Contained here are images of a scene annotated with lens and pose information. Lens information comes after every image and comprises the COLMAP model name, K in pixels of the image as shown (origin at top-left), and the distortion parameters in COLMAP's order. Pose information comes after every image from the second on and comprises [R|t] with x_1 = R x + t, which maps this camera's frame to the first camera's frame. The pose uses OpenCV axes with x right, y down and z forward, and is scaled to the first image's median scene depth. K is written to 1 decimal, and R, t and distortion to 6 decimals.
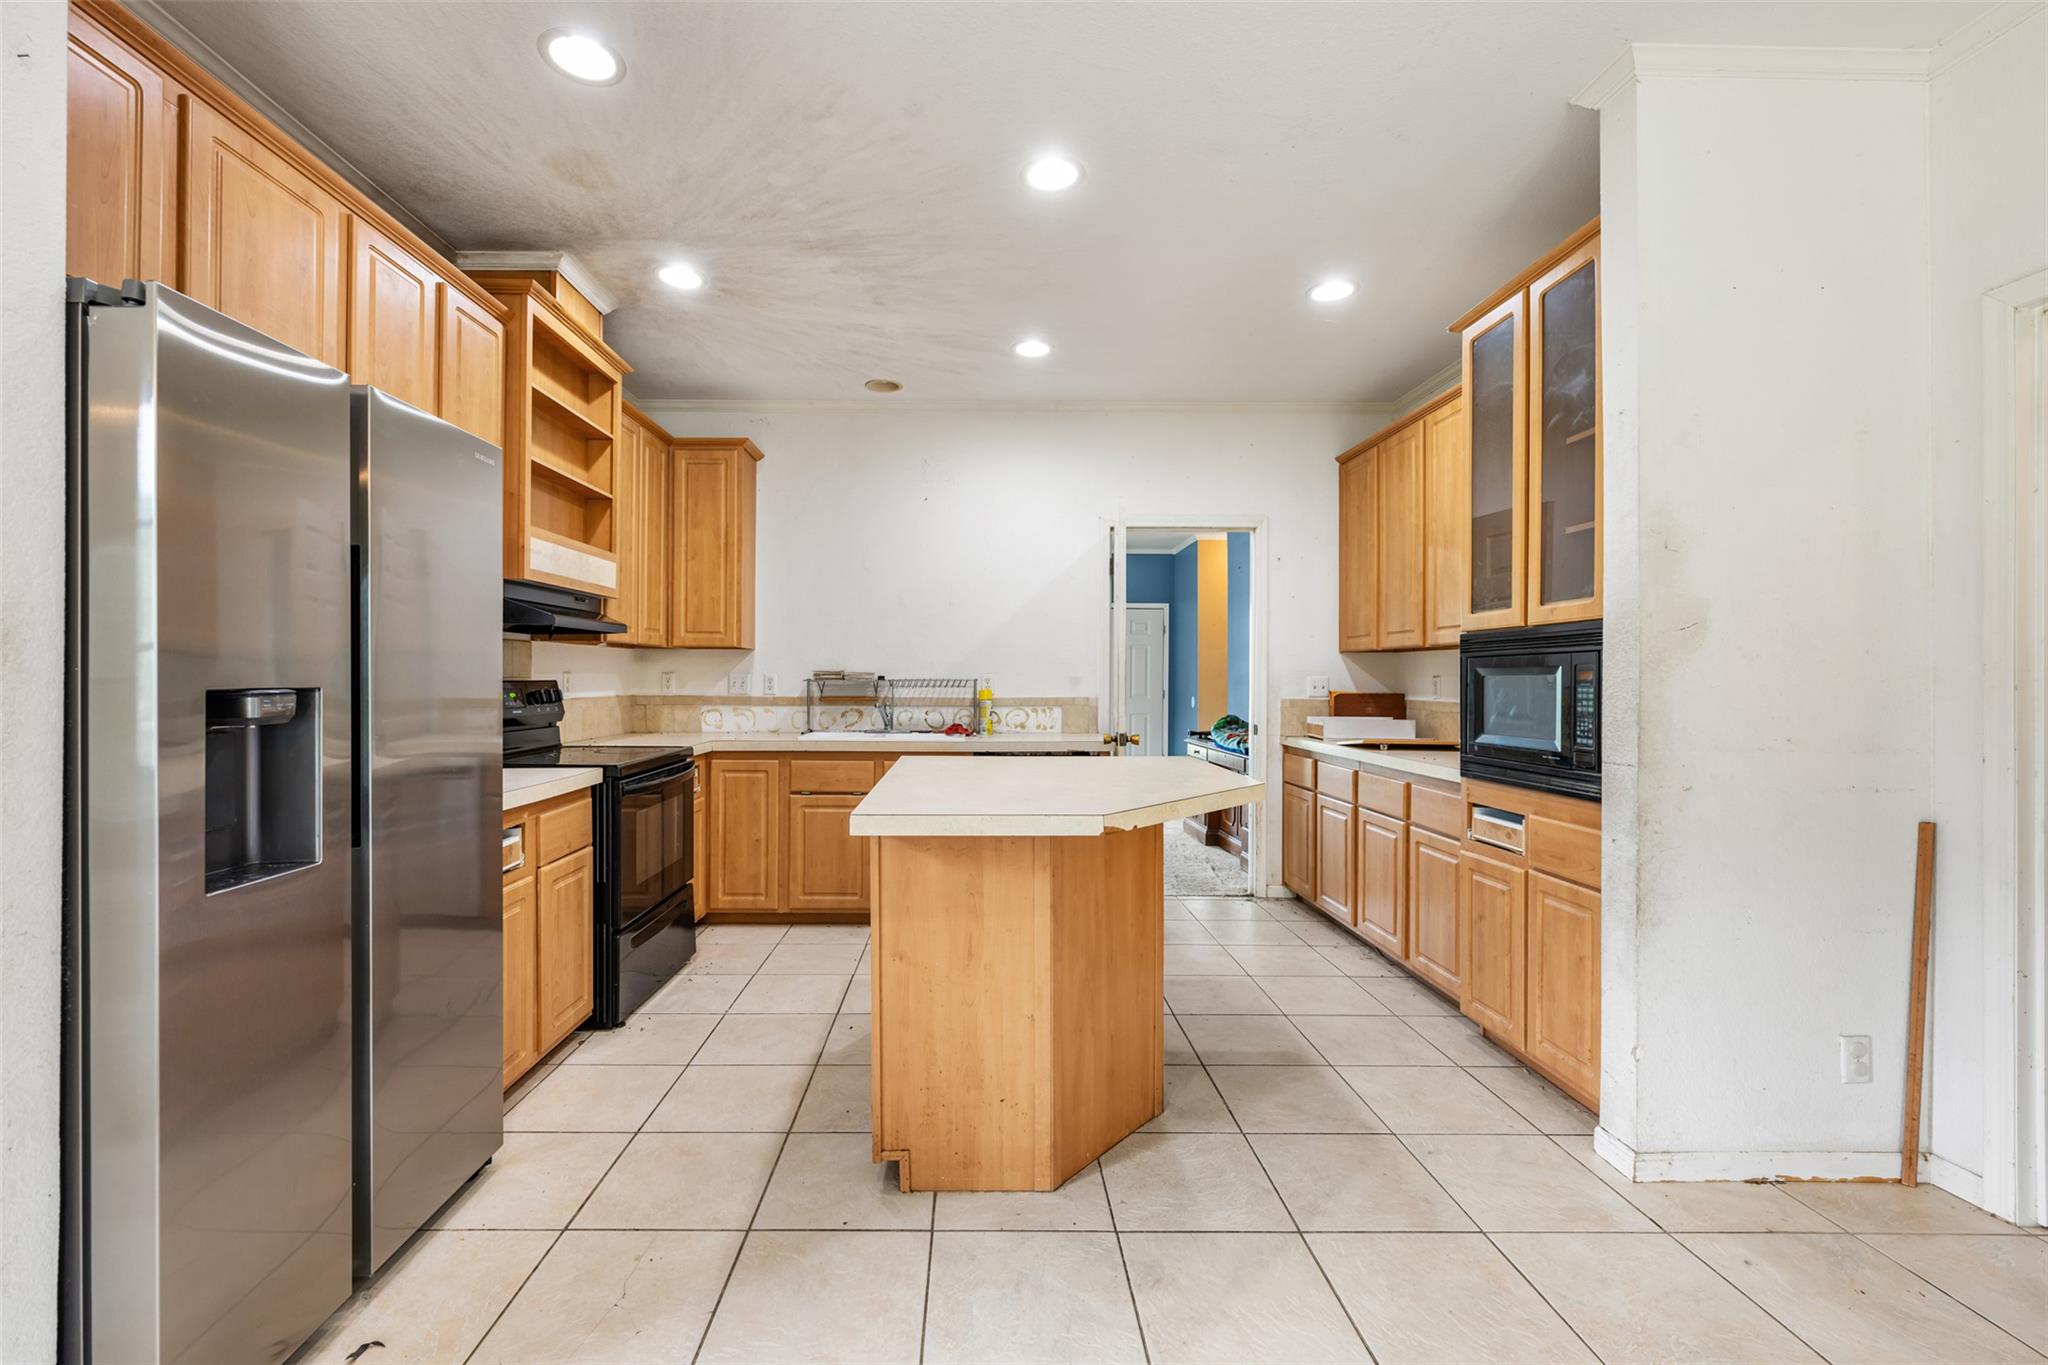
lens RADIAL K [[808.1, 0, 1041.2], [0, 808.1, 677.6], [0, 0, 1]] dist [-0.000560, -0.000777]
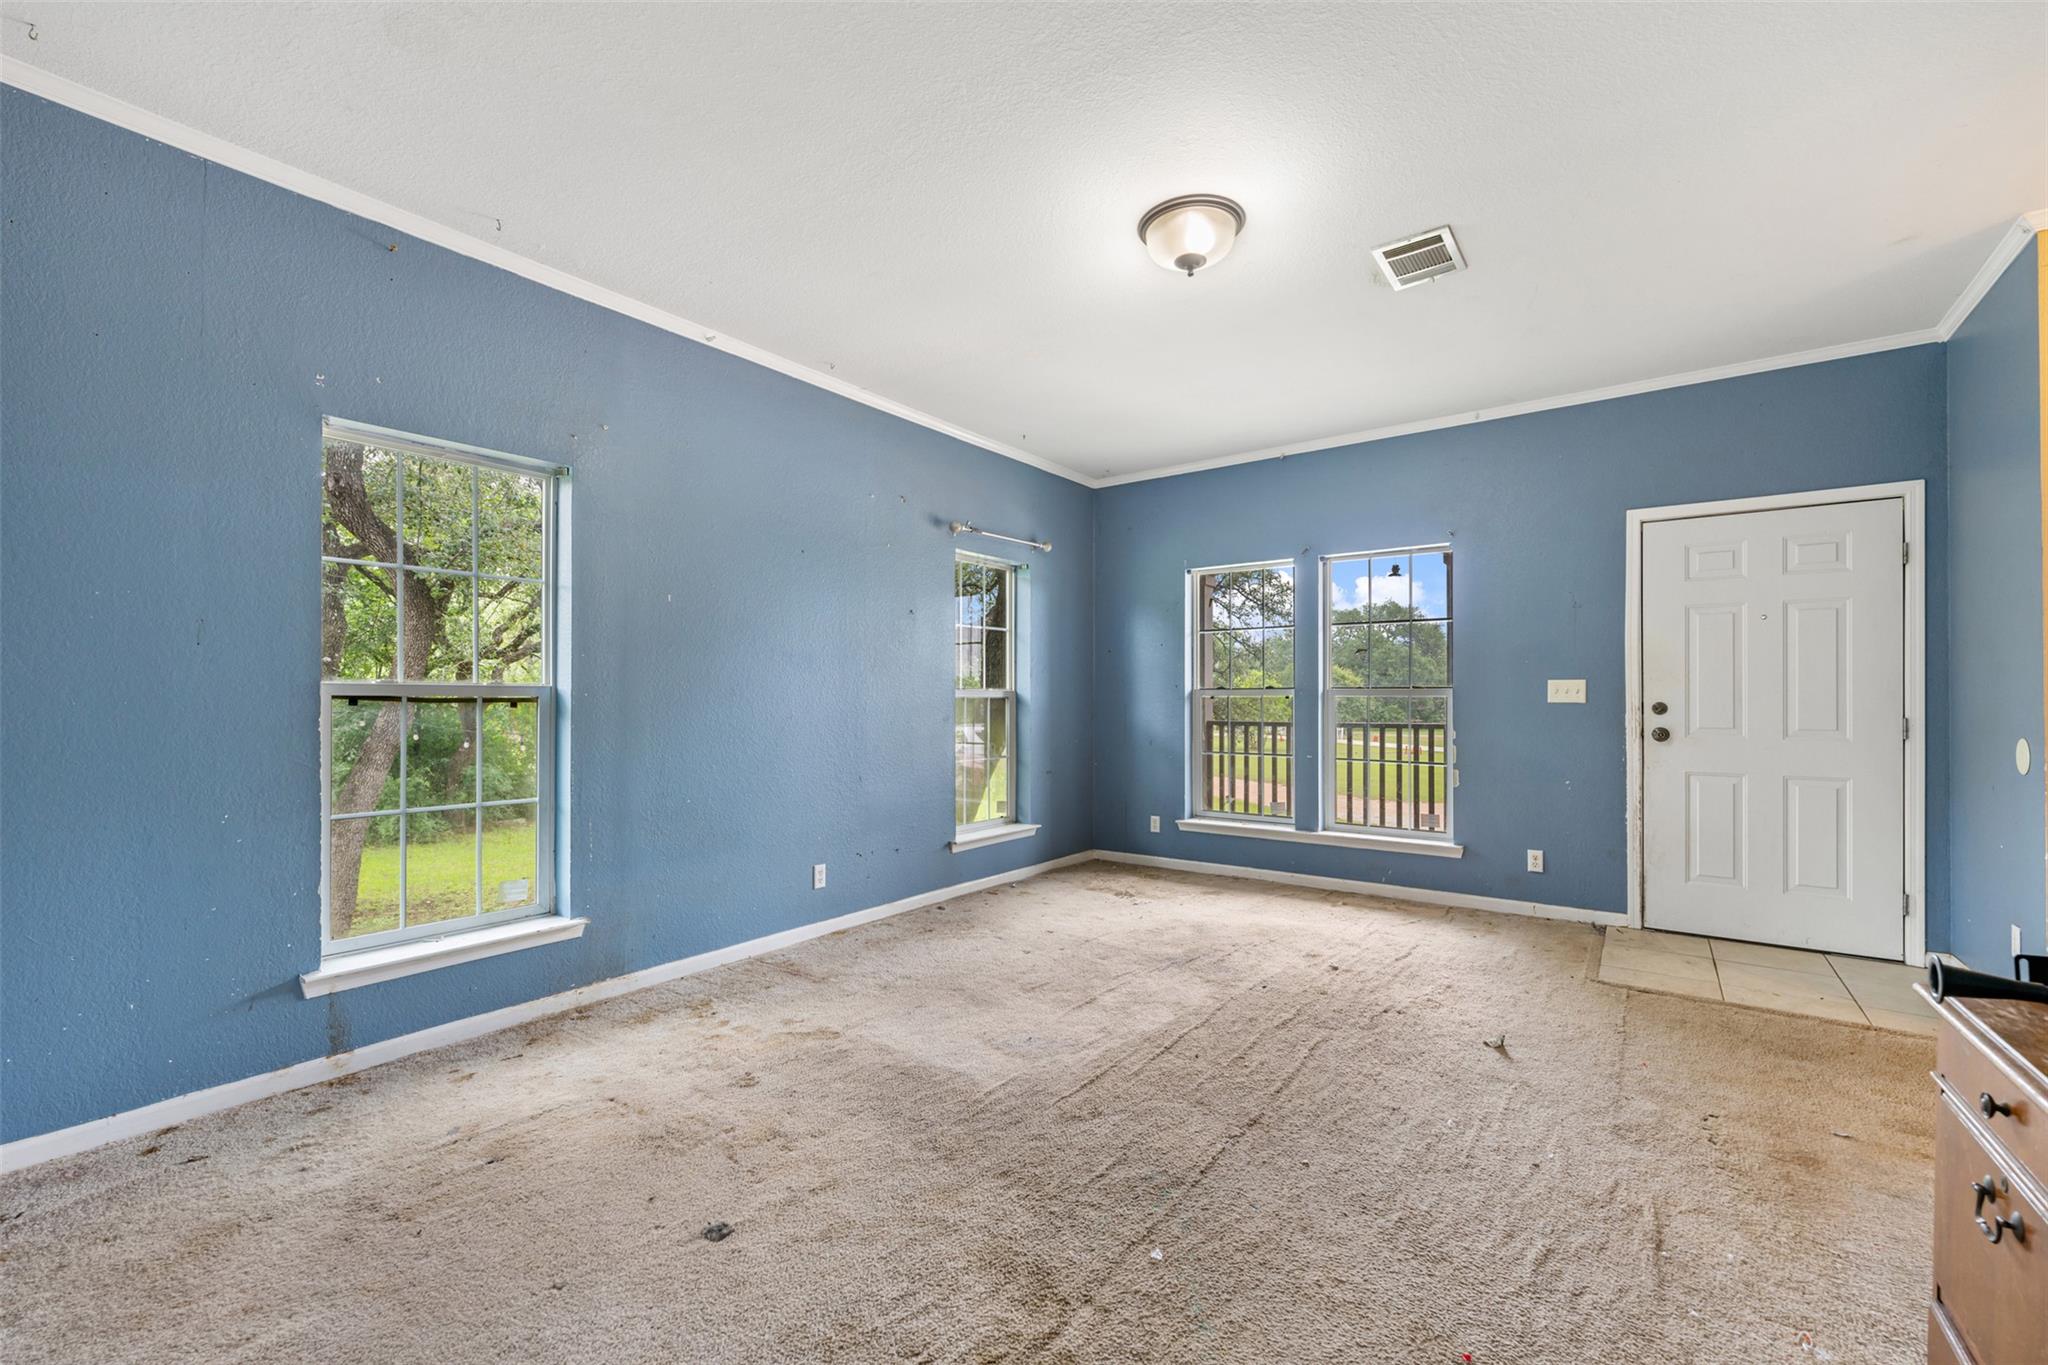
lens RADIAL K [[828.7, 0, 1015.8], [0, 828.7, 695.6], [0, 0, 1]] dist [-0.003492, 0.000642]
pose [[0.792245, -0.005451, -0.610179, 0.248298], [-0.003447, 0.999904, -0.013408, 0.049330], [0.610193, 0.012726, 0.792150, 1.873450]]
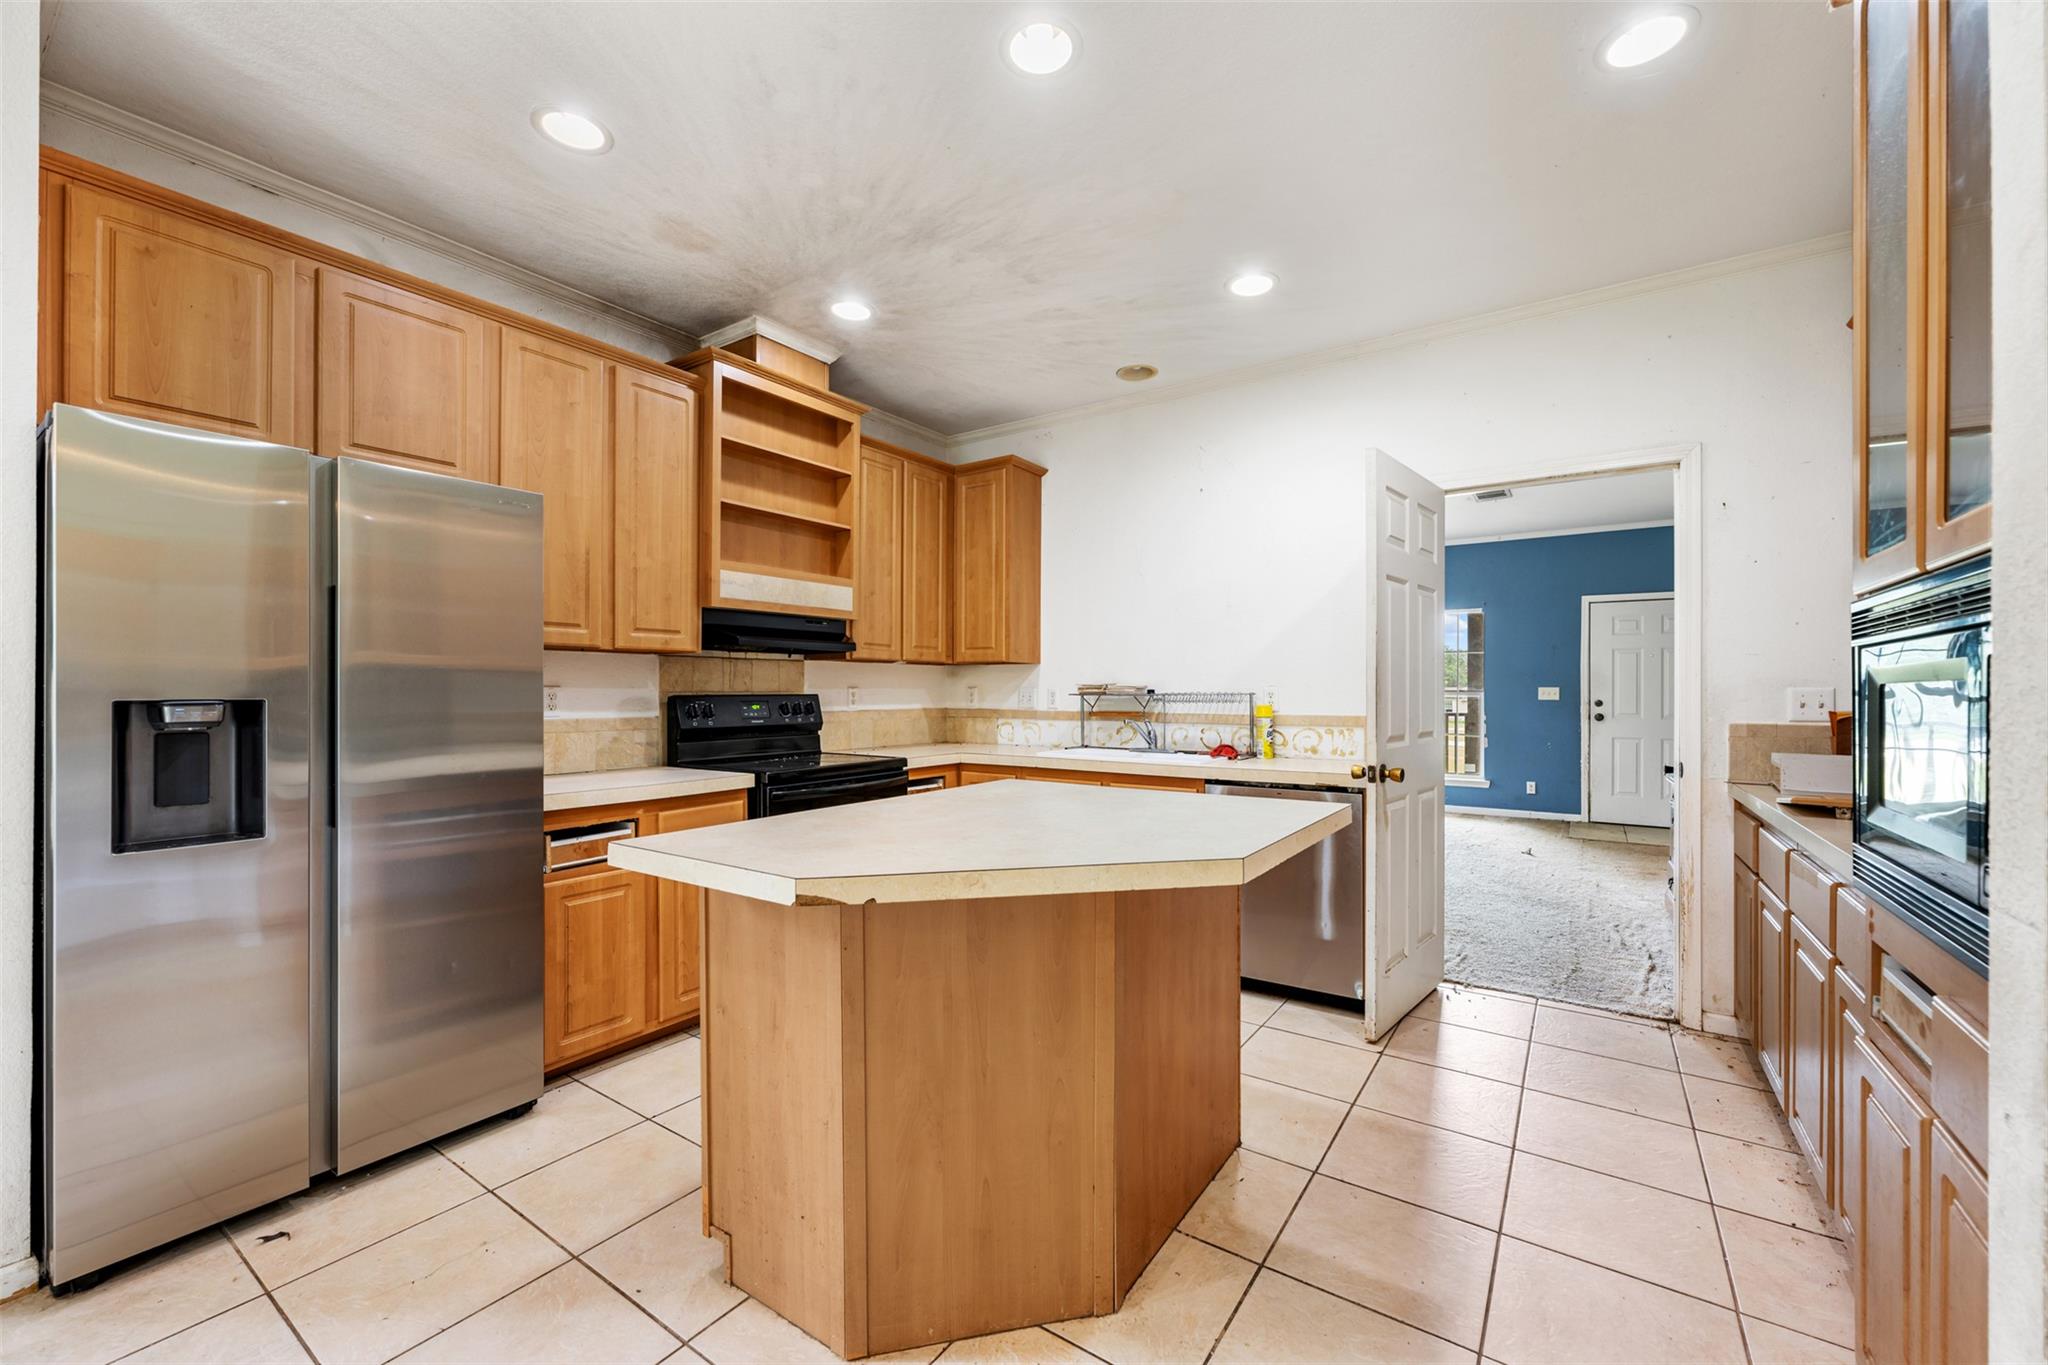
lens RADIAL K [[808.1, 0, 1028.0], [0, 808.1, 691.0], [0, 0, 1]] dist [-0.000560, -0.000777]
pose [[0.821397, -0.002510, -0.570352, 0.227862], [0.001810, 0.999997, -0.001795, 0.000893], [0.570355, 0.000442, 0.821398, 0.179403]]
